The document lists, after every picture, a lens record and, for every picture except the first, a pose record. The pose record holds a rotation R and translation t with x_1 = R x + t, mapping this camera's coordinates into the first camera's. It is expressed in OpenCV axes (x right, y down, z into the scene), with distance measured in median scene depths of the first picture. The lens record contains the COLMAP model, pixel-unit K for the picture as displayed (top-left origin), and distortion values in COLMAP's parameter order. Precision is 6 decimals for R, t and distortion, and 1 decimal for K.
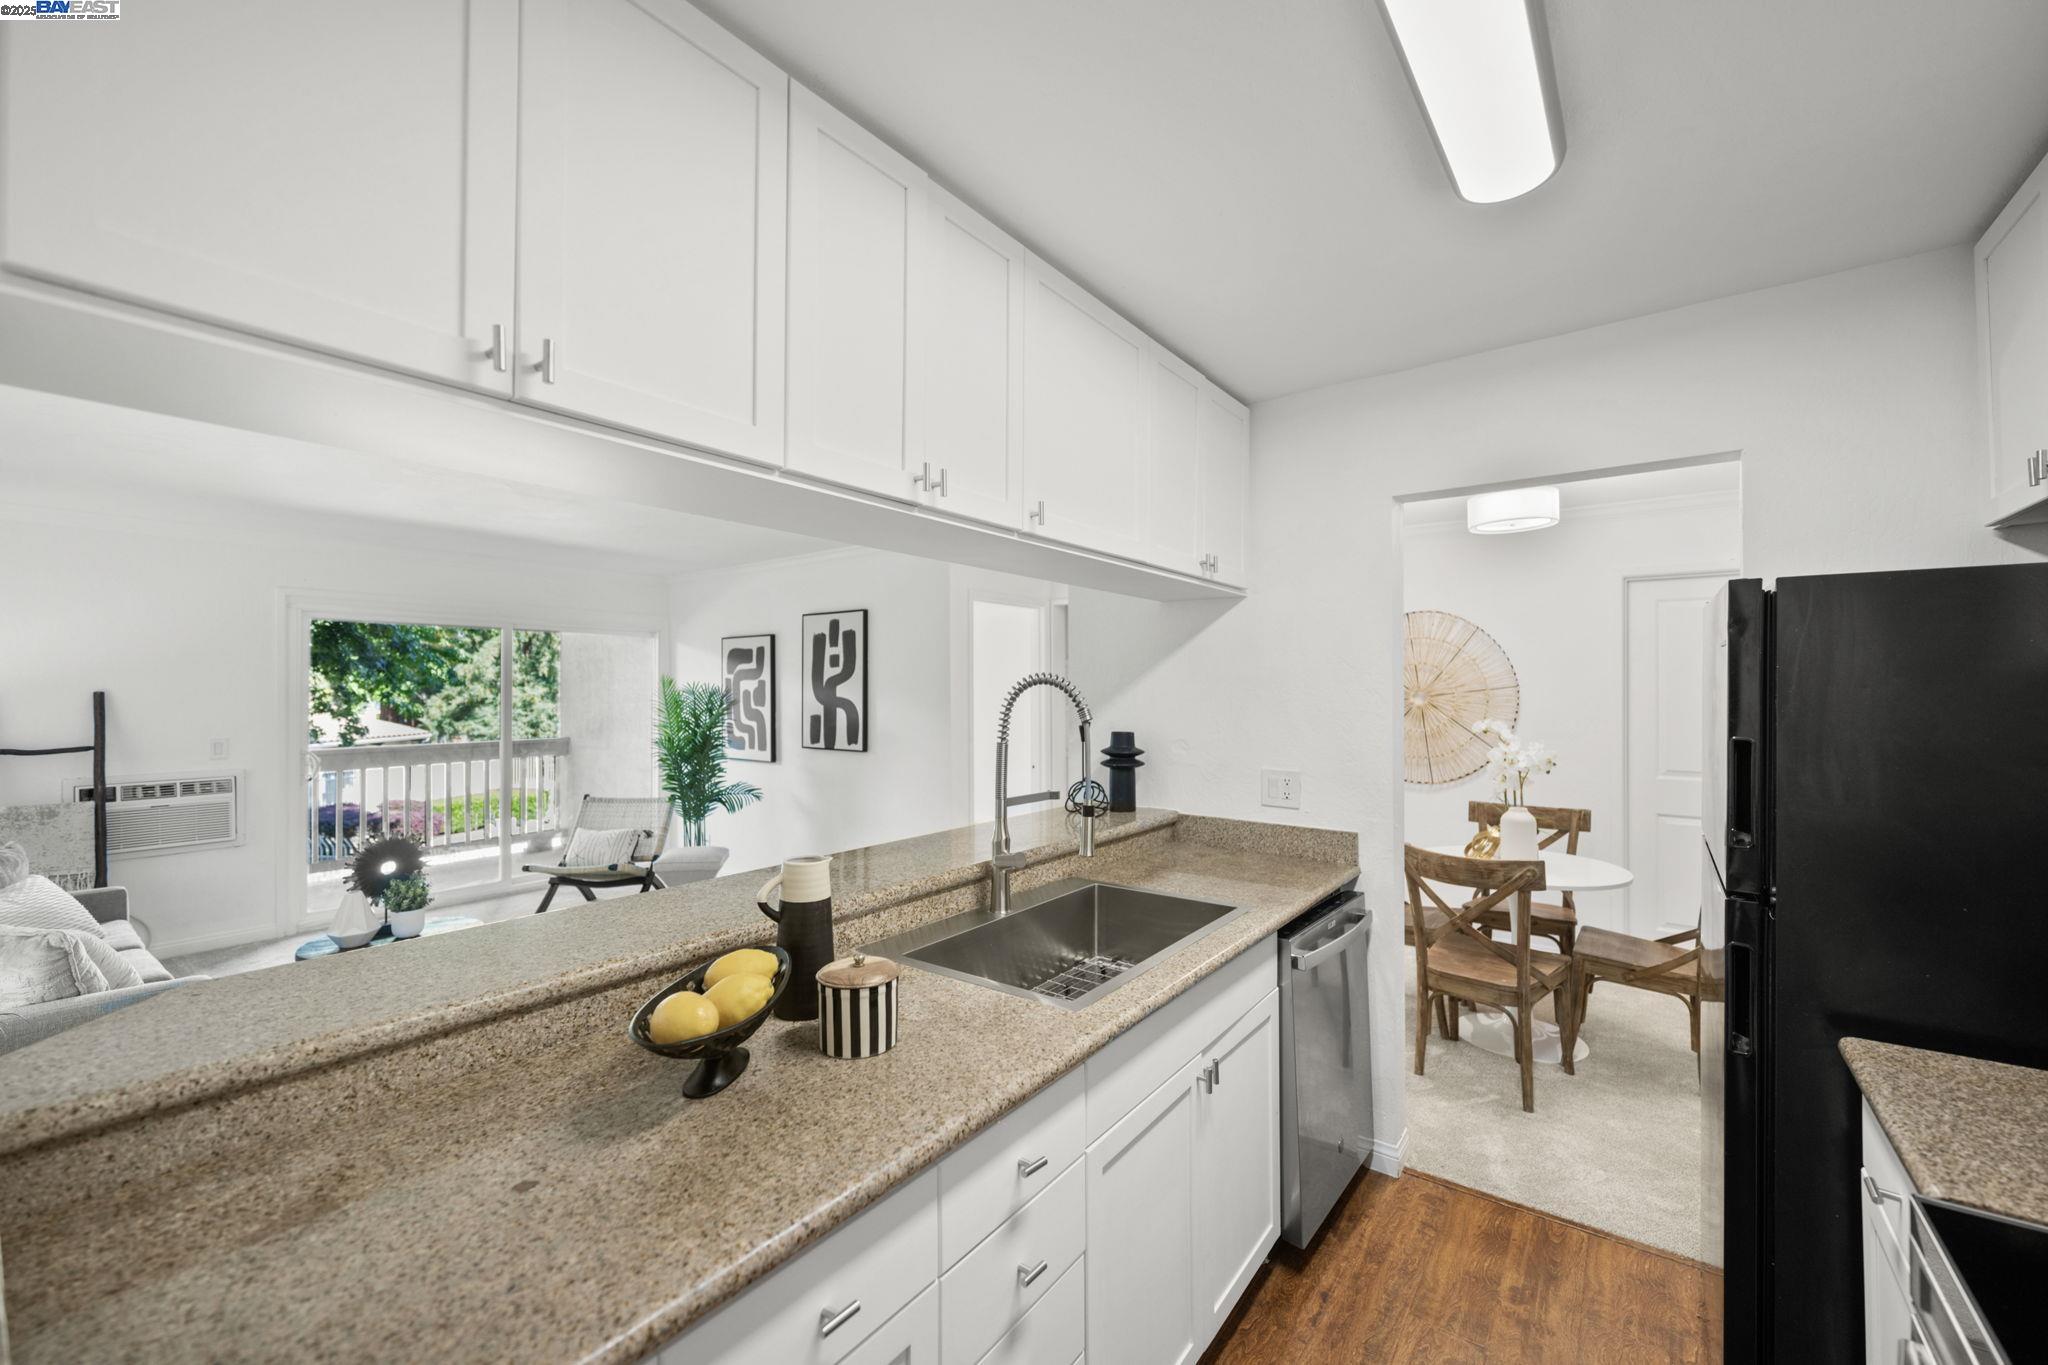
lens RADIAL K [[824.0, 0, 1022.1], [0, 824.0, 682.7], [0, 0, 1]] dist [-0.001100, -0.000118]
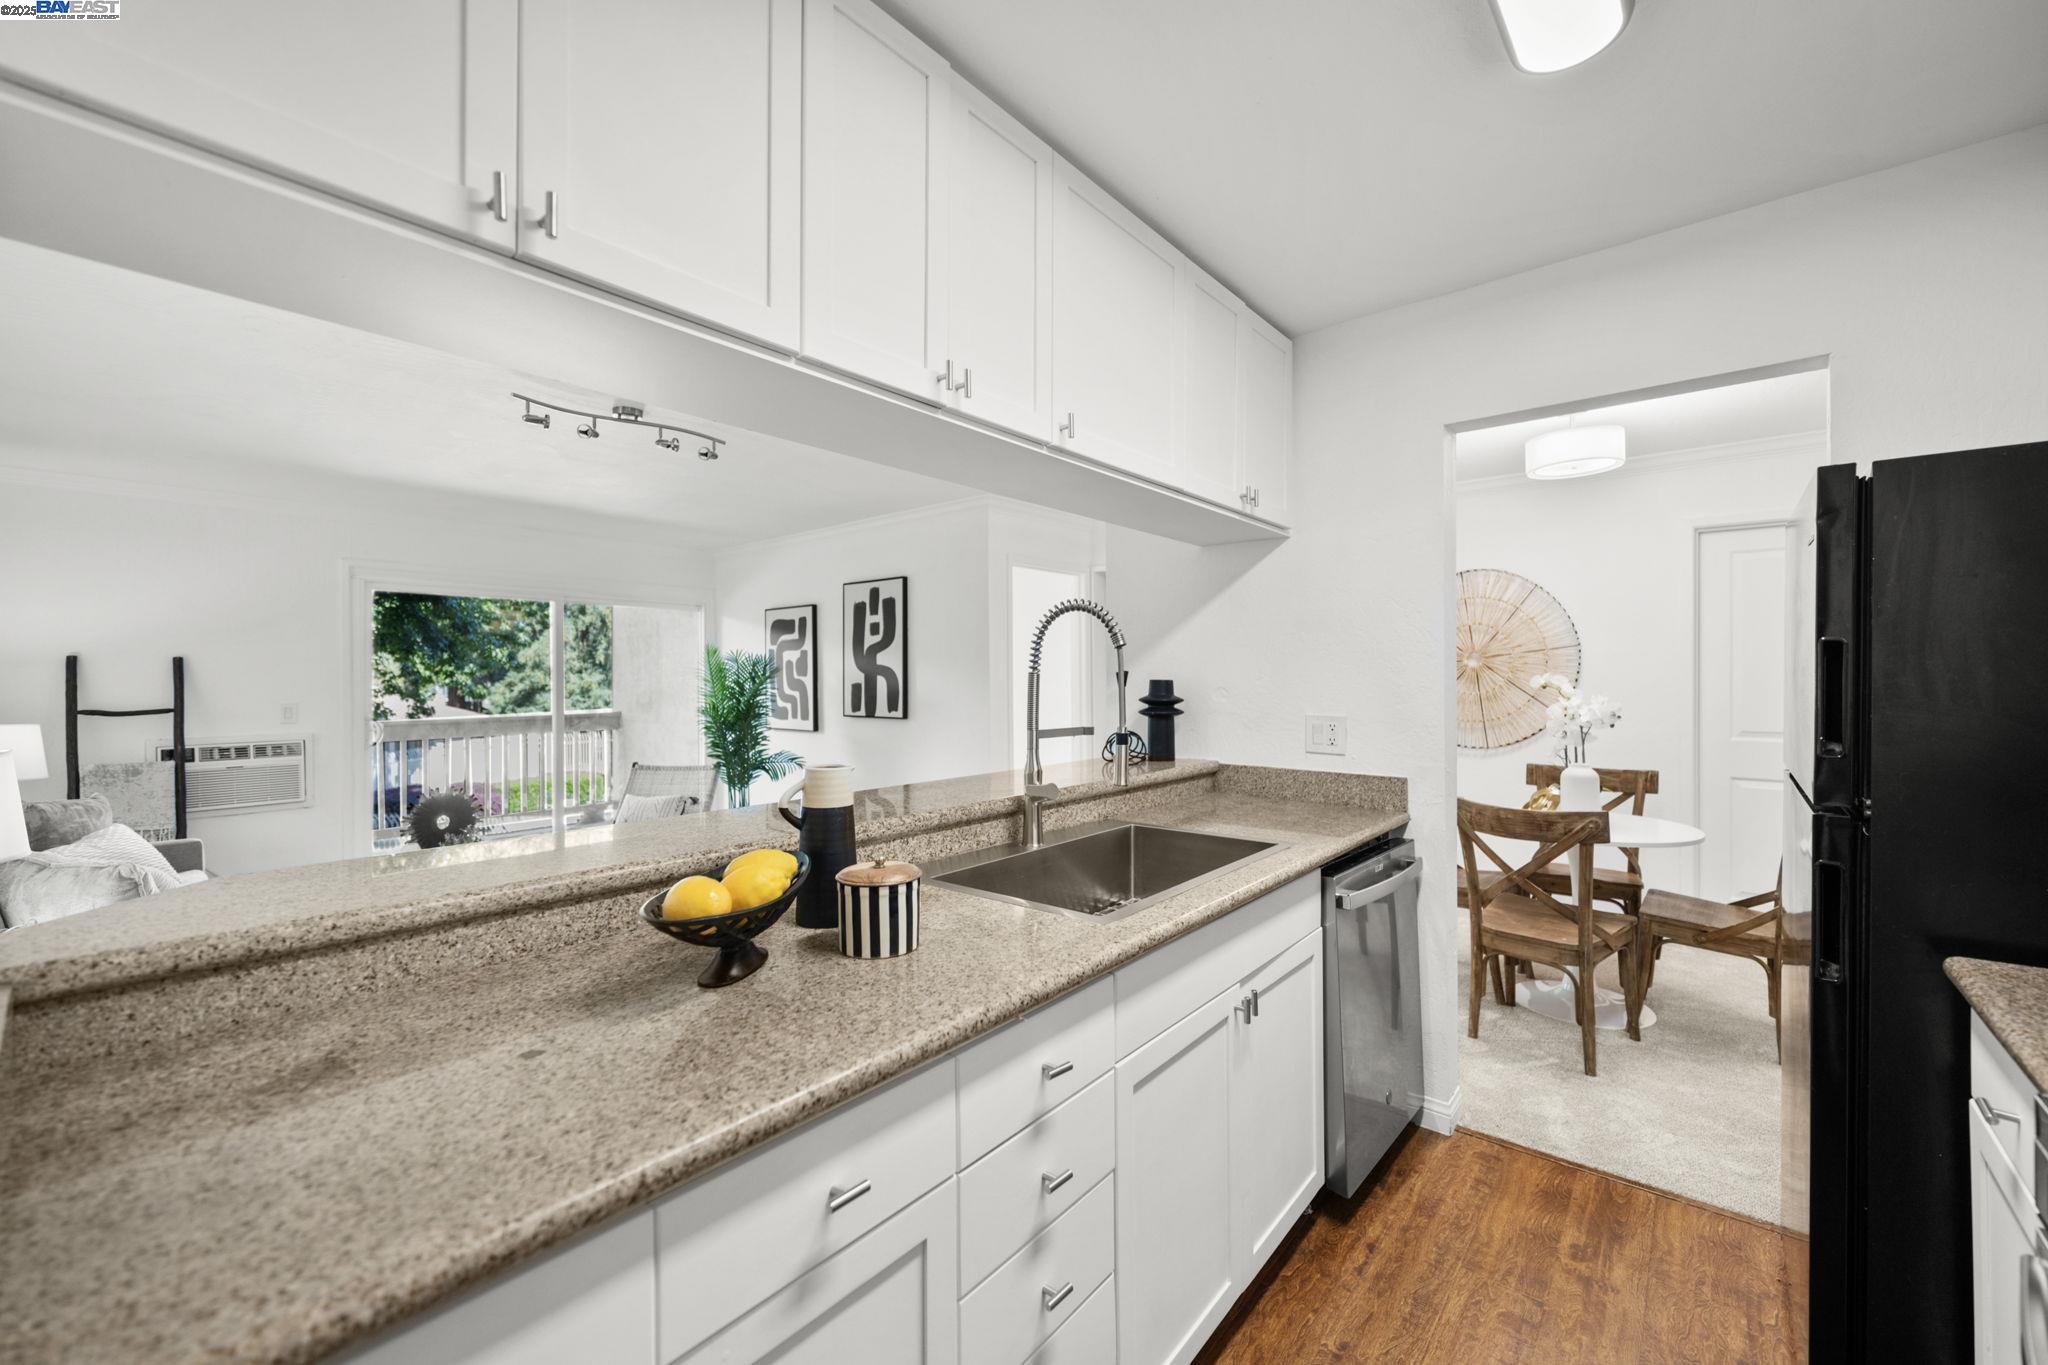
lens RADIAL K [[822.6, 0, 1023.9], [0, 822.6, 677.3], [0, 0, 1]] dist [-0.001279, -0.000083]
pose [[0.998642, -0.003163, -0.052005, 0.008853], [0.003538, 0.999968, 0.007111, 0.042947], [0.051981, -0.007285, 0.998621, 0.015734]]
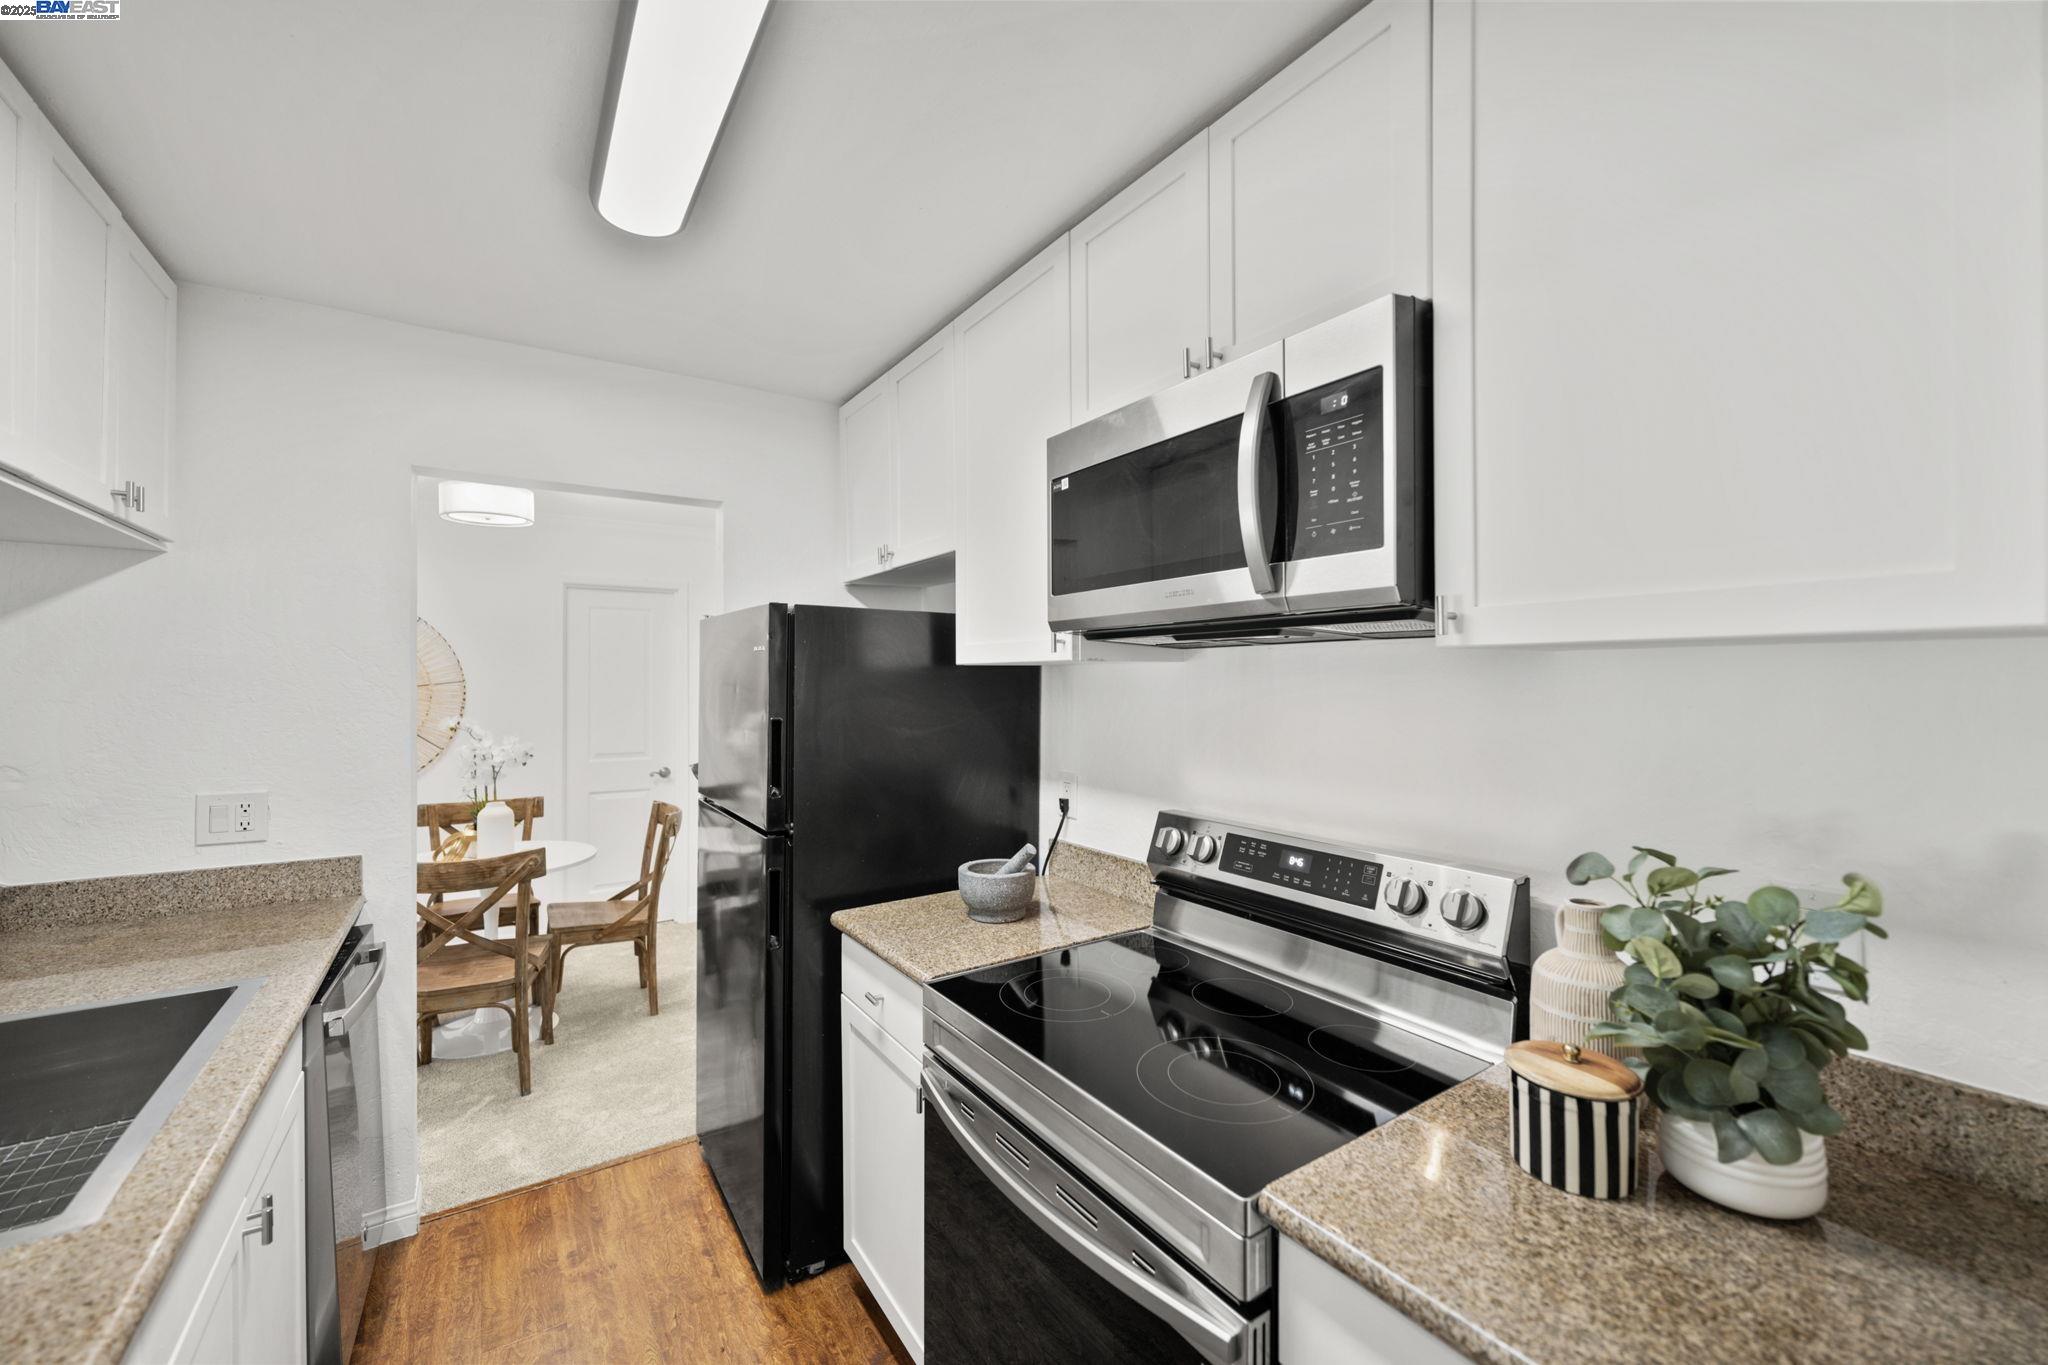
lens RADIAL K [[804.2, 0, 1024.3], [0, 804.2, 682.1], [0, 0, 1]] dist [-0.000046, 0.000103]
pose [[0.329377, 0.000735, 0.944198, -0.108638], [-0.004946, 0.999987, 0.000947, 0.001471], [-0.944186, -0.004982, 0.329376, 0.071545]]
